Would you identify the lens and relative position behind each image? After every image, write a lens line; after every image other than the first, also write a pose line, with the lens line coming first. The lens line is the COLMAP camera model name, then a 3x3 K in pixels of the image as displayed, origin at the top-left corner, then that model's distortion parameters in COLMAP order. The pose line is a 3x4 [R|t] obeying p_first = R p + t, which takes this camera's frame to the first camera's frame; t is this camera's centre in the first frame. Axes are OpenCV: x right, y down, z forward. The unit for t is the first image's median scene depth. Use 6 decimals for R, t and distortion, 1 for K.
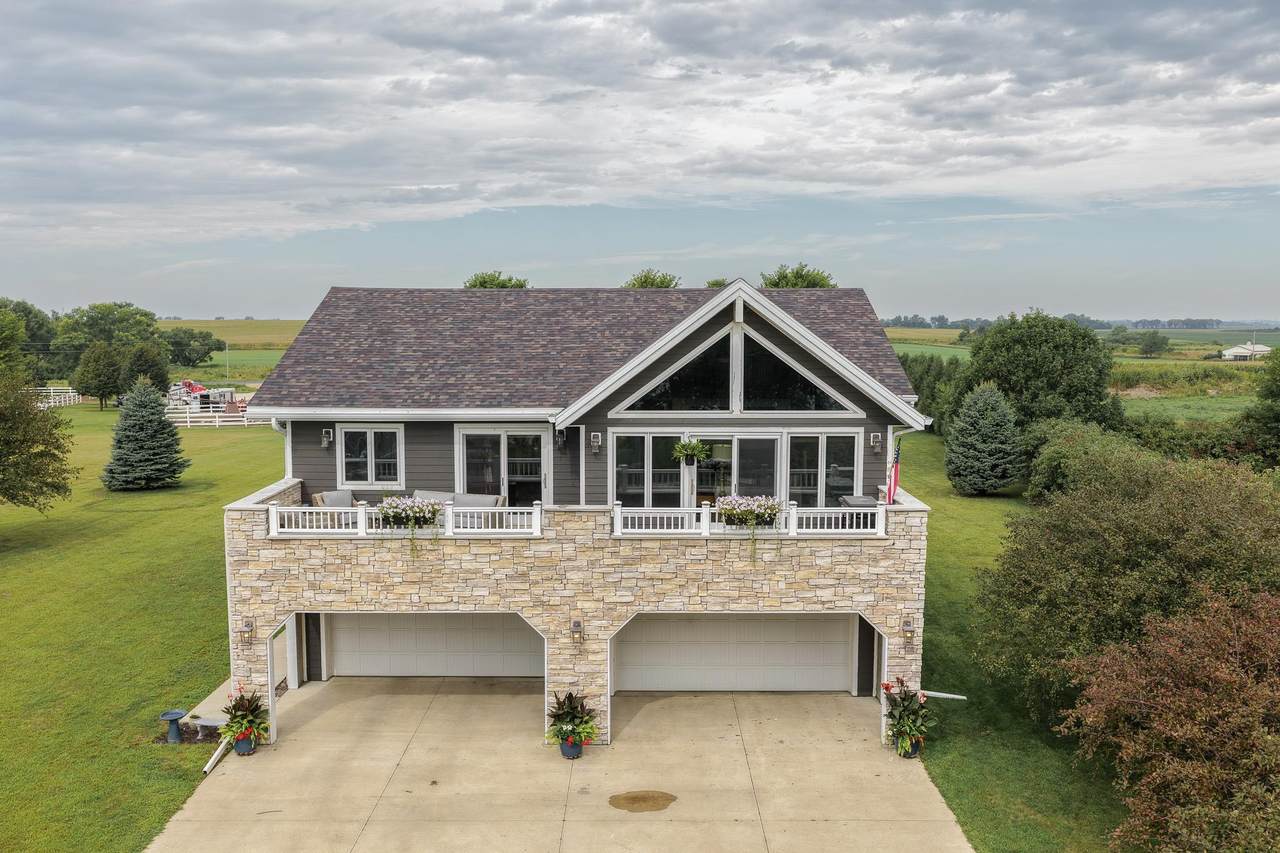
lens RADIAL K [[1063.2, 0, 640.0], [0, 1063.2, 426.5], [0, 0, 1]] dist [0.001131, -0.000237]
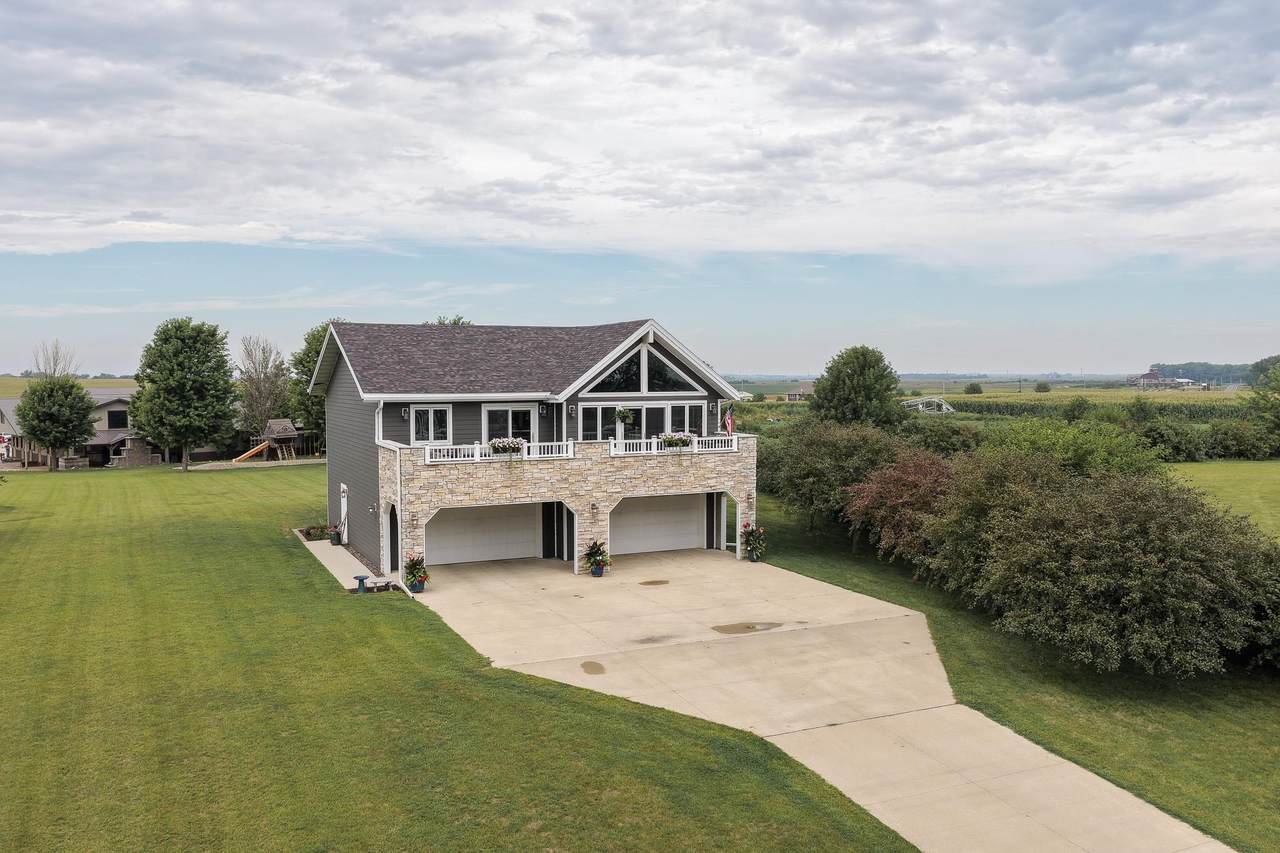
lens RADIAL K [[1063.2, 0, 640.0], [0, 1063.2, 426.5], [0, 0, 1]] dist [0.001131, -0.000237]
pose [[0.900916, -0.024277, 0.433314, -0.699788], [0.047104, 0.998006, -0.042020, 0.119096], [-0.431430, 0.058268, 0.900263, -0.616599]]
